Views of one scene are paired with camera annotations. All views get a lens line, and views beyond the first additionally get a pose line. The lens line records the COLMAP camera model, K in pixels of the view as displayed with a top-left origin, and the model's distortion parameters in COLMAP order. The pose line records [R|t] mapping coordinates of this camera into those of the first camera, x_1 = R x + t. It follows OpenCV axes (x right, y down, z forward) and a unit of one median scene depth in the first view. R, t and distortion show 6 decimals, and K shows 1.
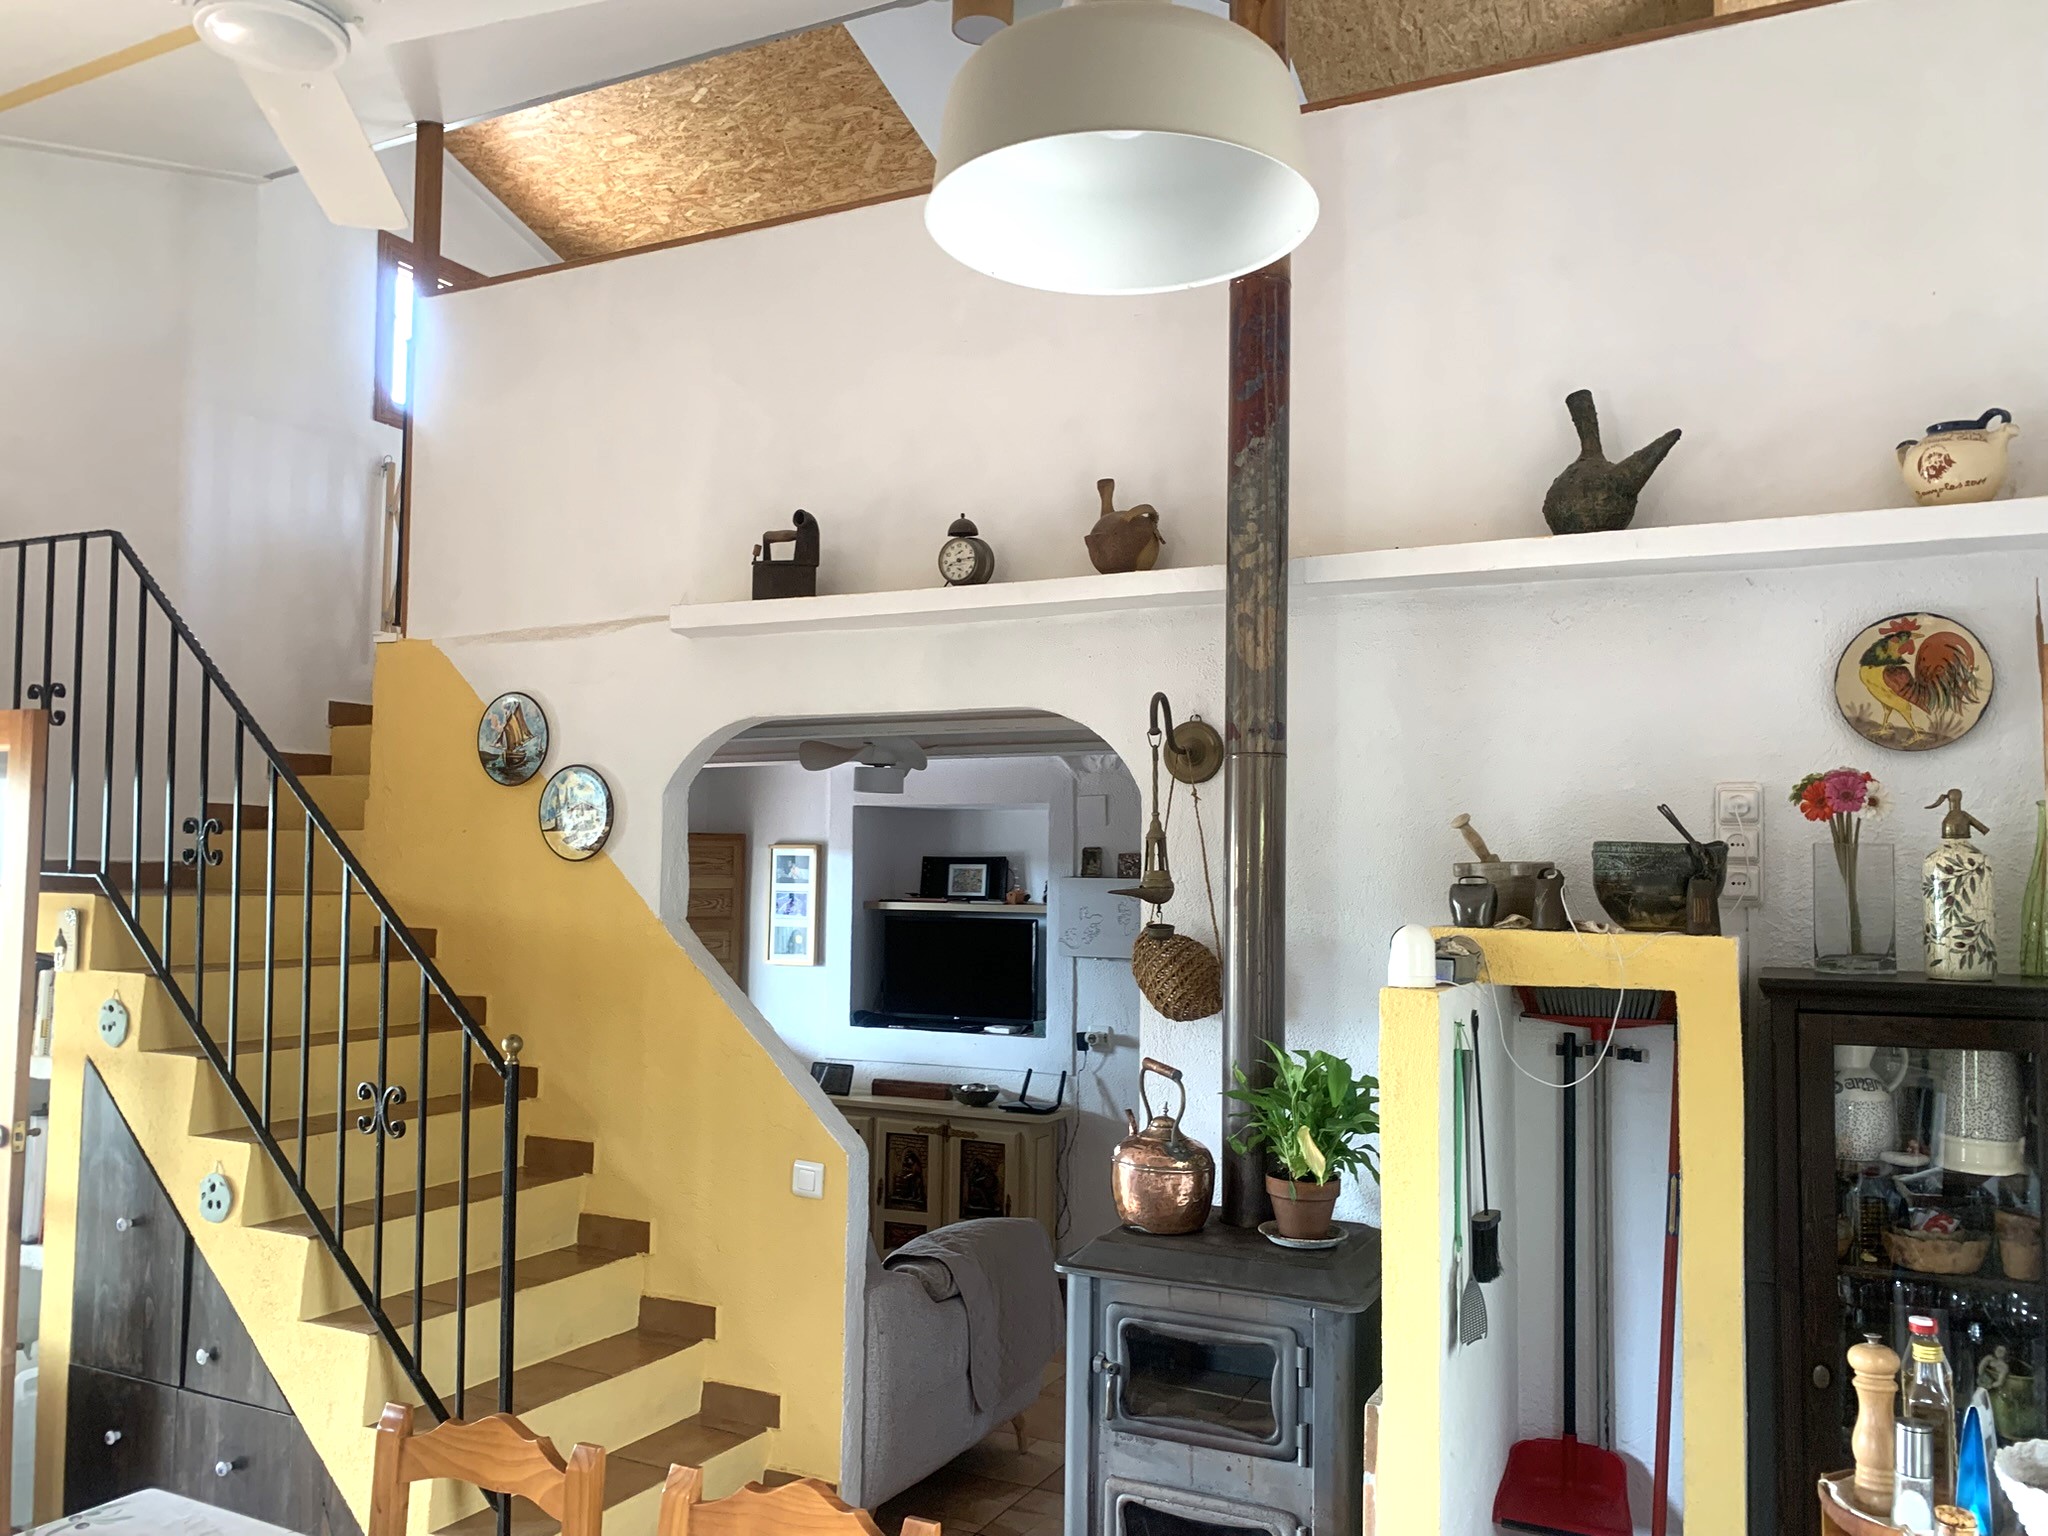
lens RADIAL K [[1562.7, 0, 1029.0], [0, 1562.7, 760.9], [0, 0, 1]] dist [0.045586, -0.069233]
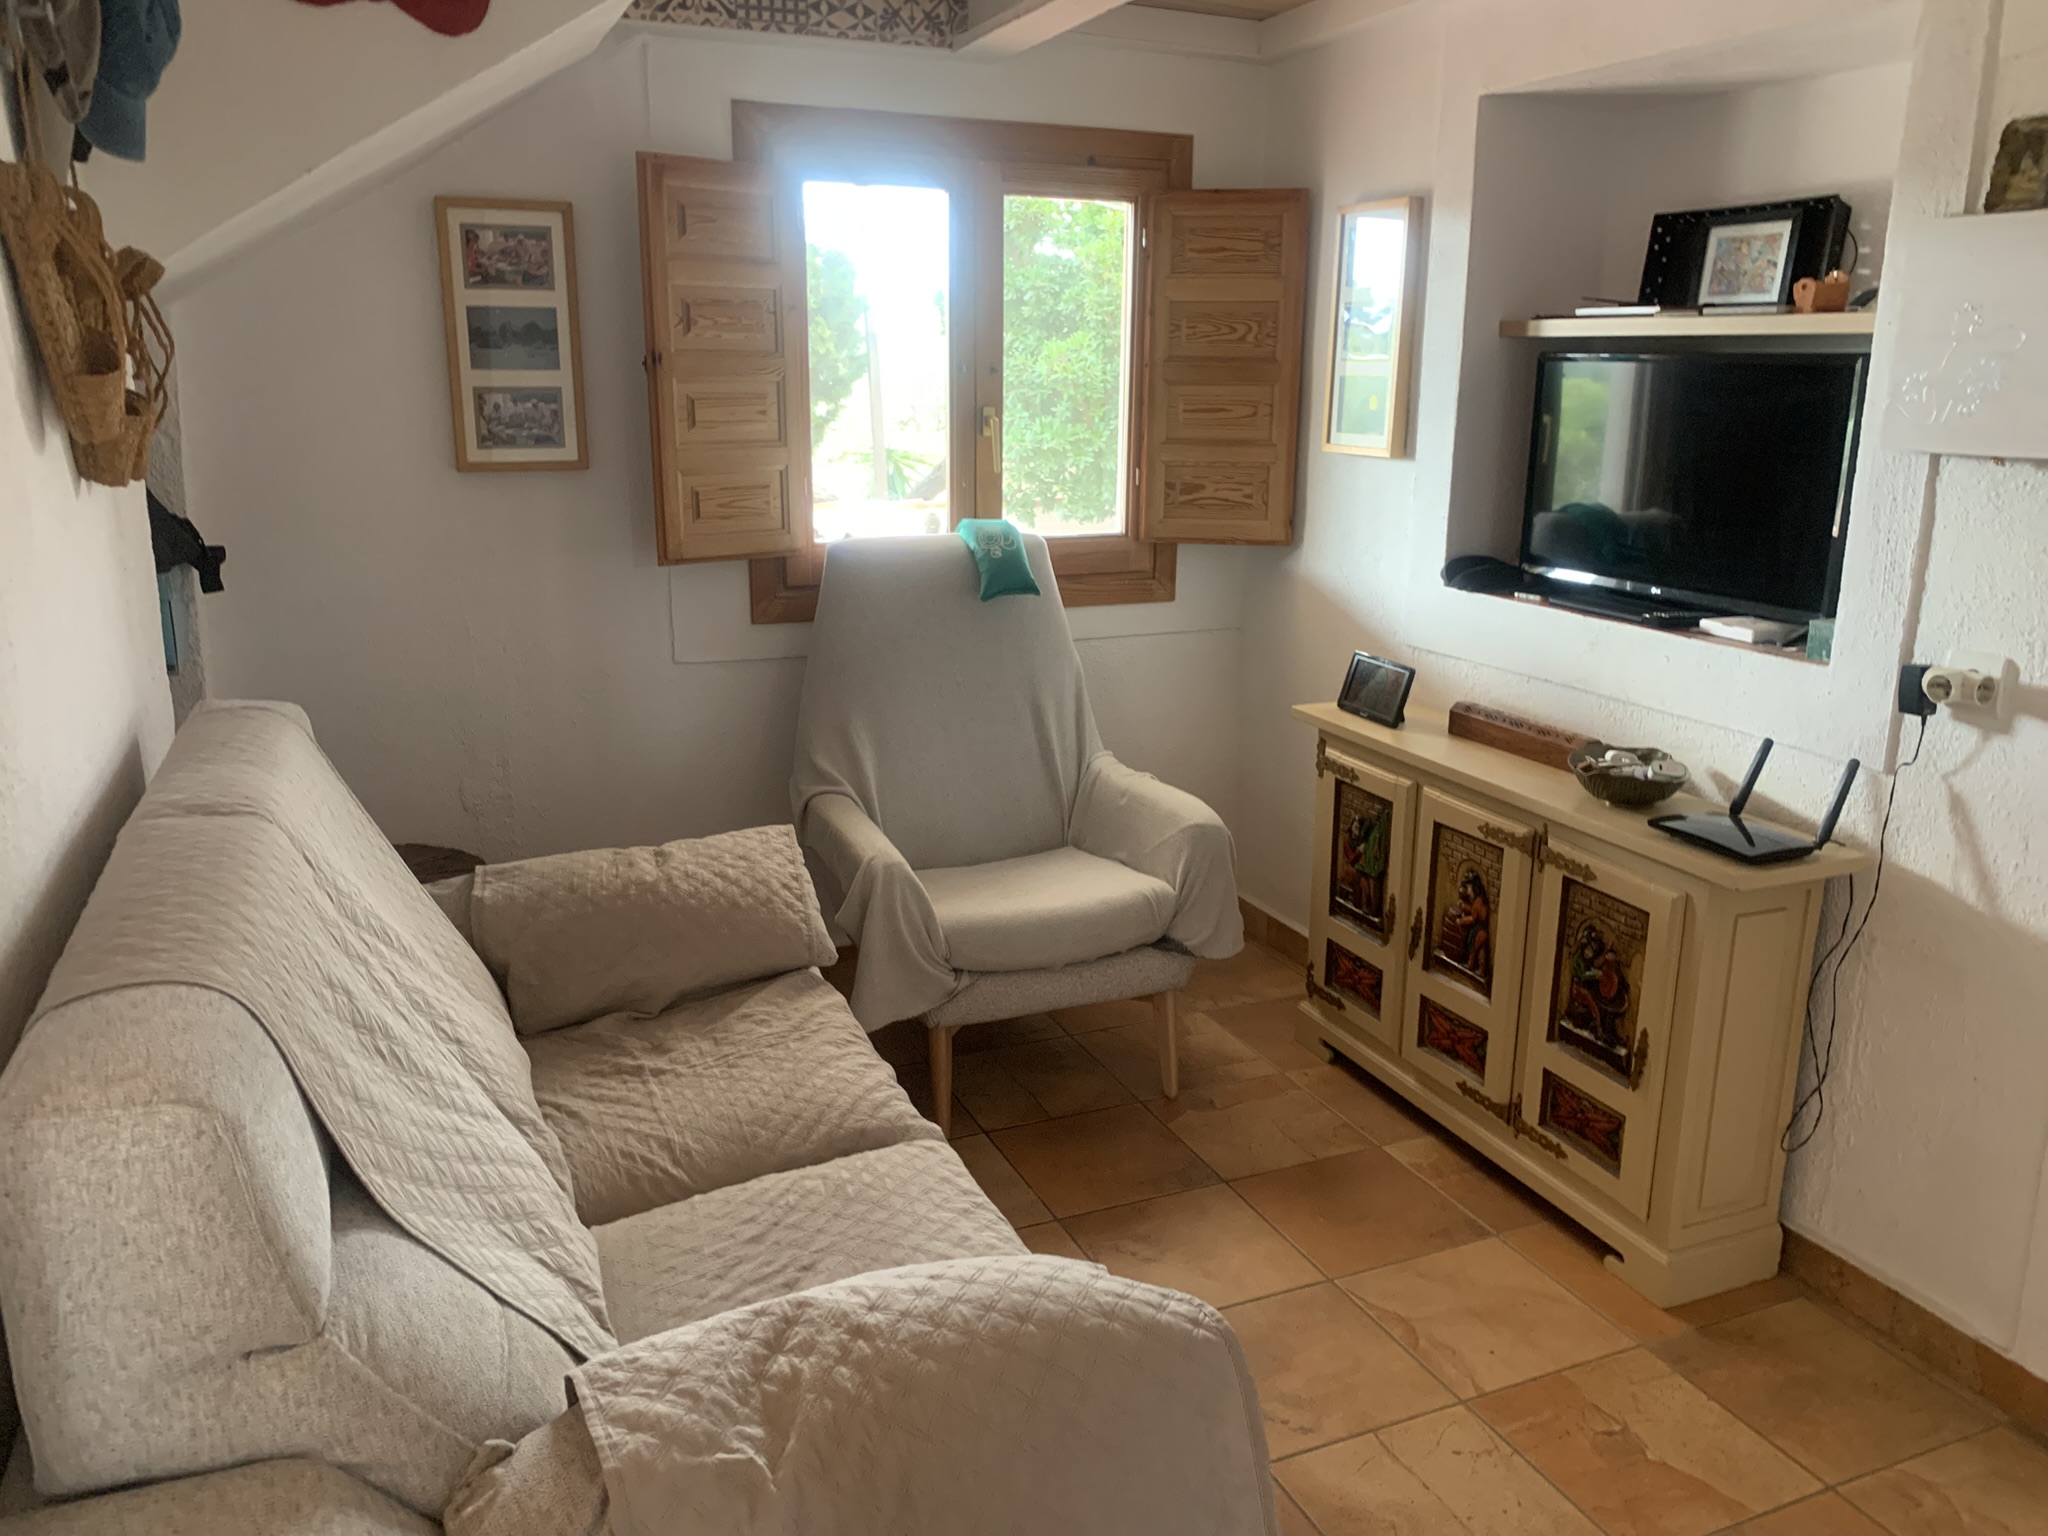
lens RADIAL K [[1562.7, 0, 1029.0], [0, 1562.7, 760.9], [0, 0, 1]] dist [0.045586, -0.069233]
pose [[0.770530, 0.160968, -0.616744, 0.174935], [0.031509, 0.956785, 0.289083, 0.142109], [0.636624, -0.242180, 0.732160, 1.020820]]
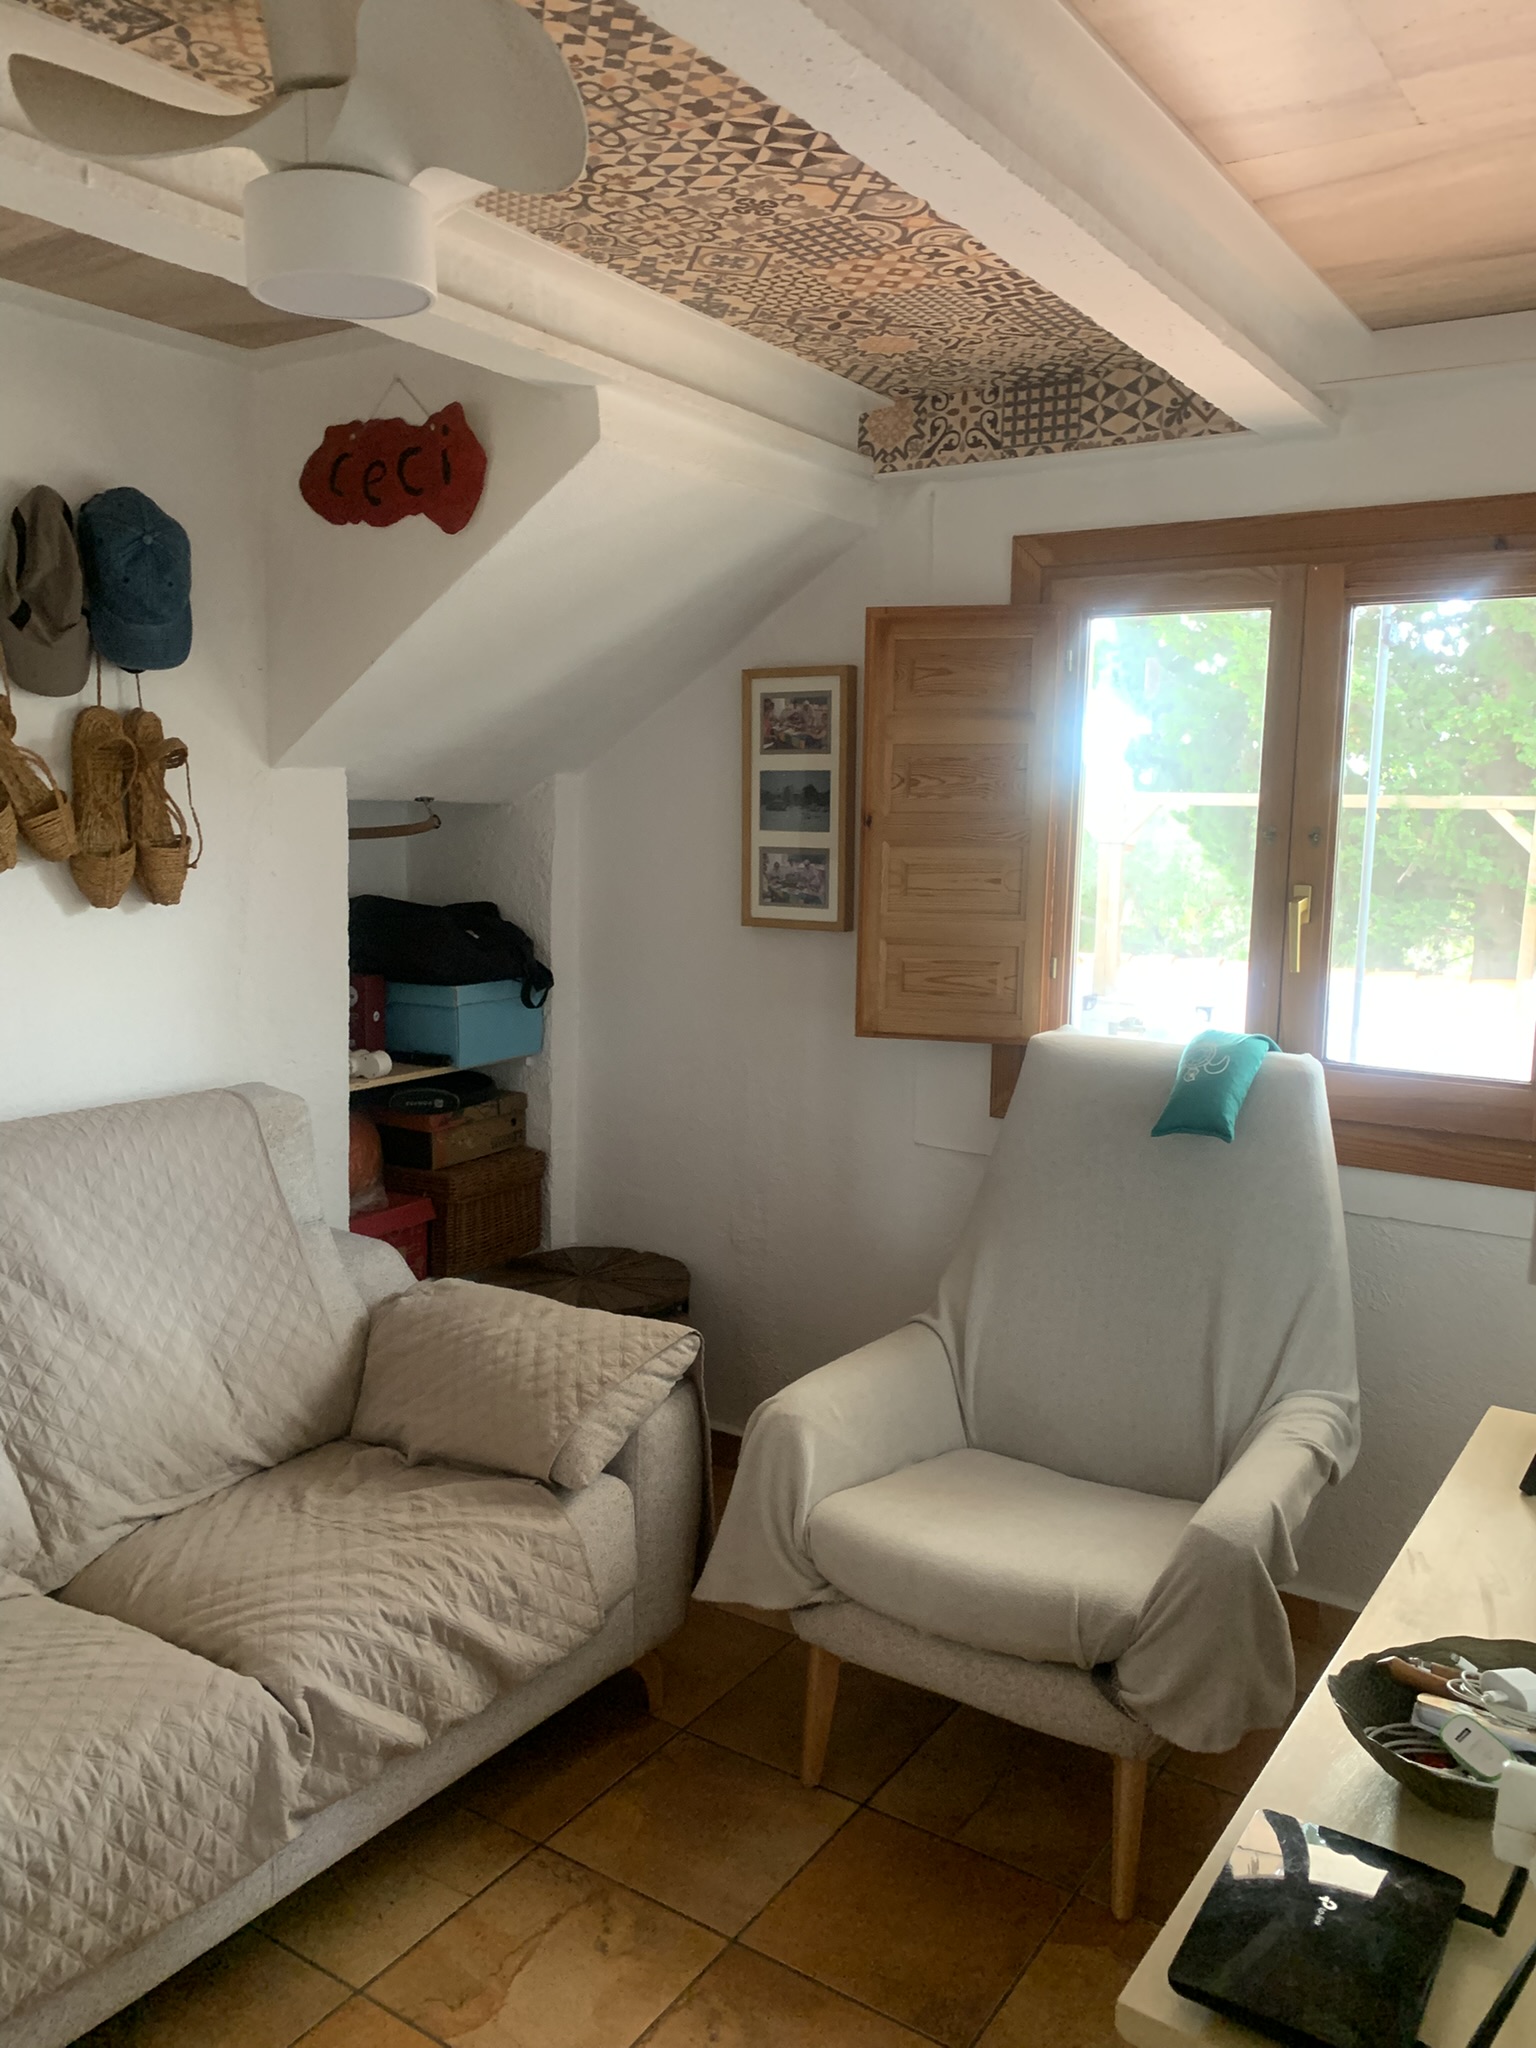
lens RADIAL K [[1546.4, 0, 773.8], [0, 1546.4, 1064.1], [0, 0, 1]] dist [0.100417, -0.189979]
pose [[-0.084962, 0.165570, -0.982531, 0.260296], [0.049250, 0.985589, 0.161826, 0.163364], [0.995166, -0.034640, -0.091892, 1.552098]]
